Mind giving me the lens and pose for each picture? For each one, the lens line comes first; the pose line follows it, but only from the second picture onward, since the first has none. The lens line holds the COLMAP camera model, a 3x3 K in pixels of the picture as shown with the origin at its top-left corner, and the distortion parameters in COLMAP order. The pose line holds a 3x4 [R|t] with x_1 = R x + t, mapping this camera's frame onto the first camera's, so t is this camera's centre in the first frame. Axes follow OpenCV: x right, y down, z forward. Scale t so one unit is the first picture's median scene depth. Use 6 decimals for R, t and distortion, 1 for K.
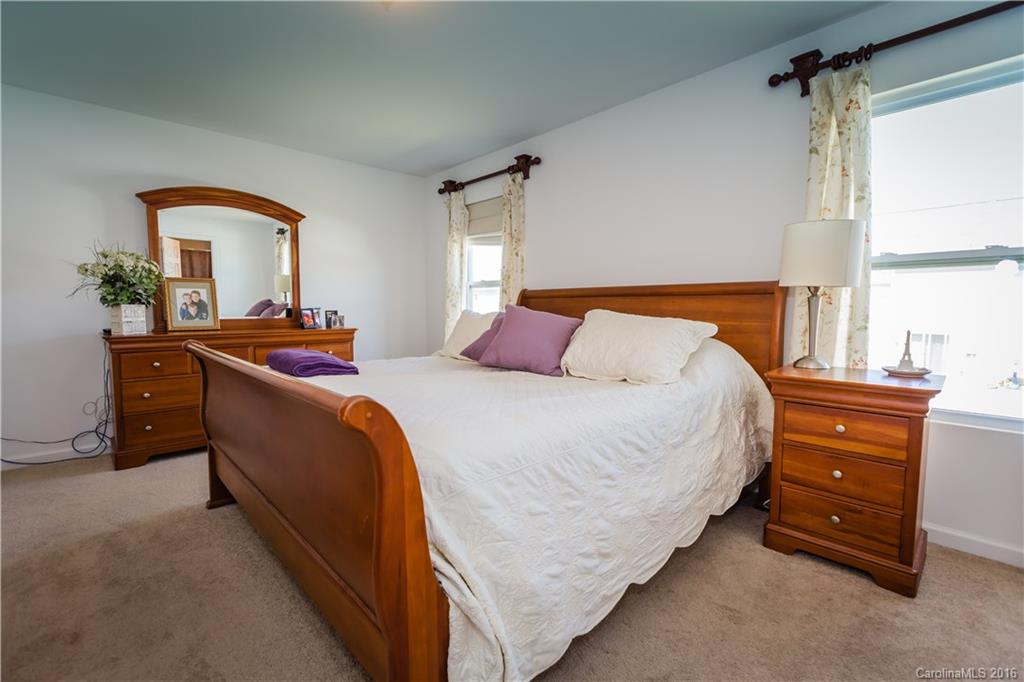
lens RADIAL K [[471.2, 0, 509.9], [0, 471.2, 343.1], [0, 0, 1]] dist [0.004062, 0.000381]
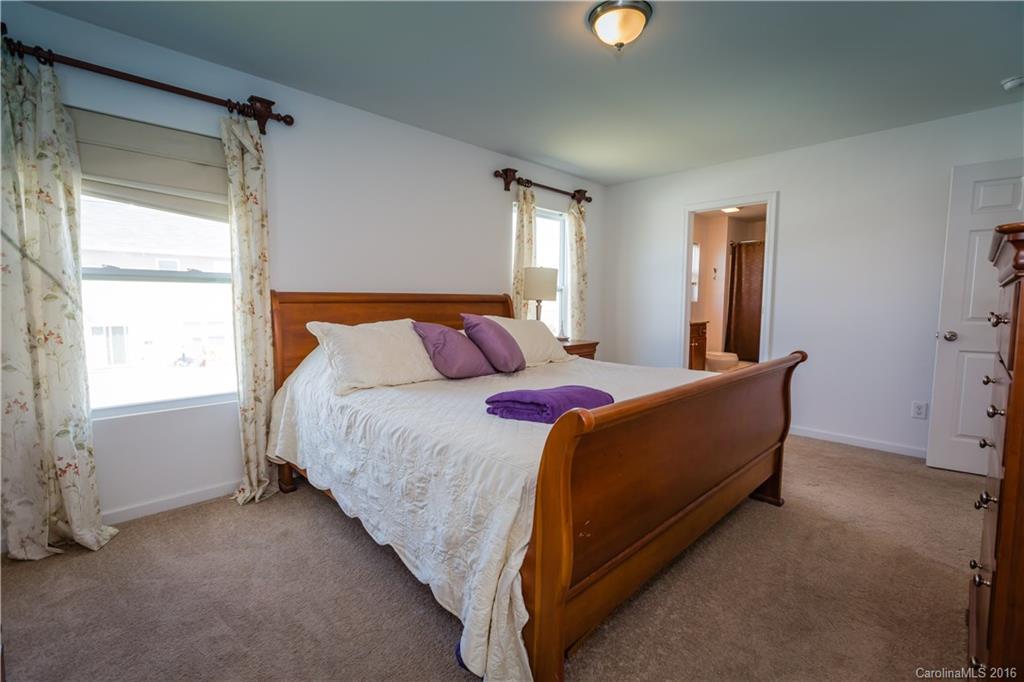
lens RADIAL K [[471.2, 0, 507.9], [0, 471.2, 343.6], [0, 0, 1]] dist [0.004062, 0.000381]
pose [[-0.058463, -0.093327, 0.993918, -0.715207], [0.070376, 0.992758, 0.097357, -0.078551], [-0.995806, 0.075640, -0.051472, 0.688631]]
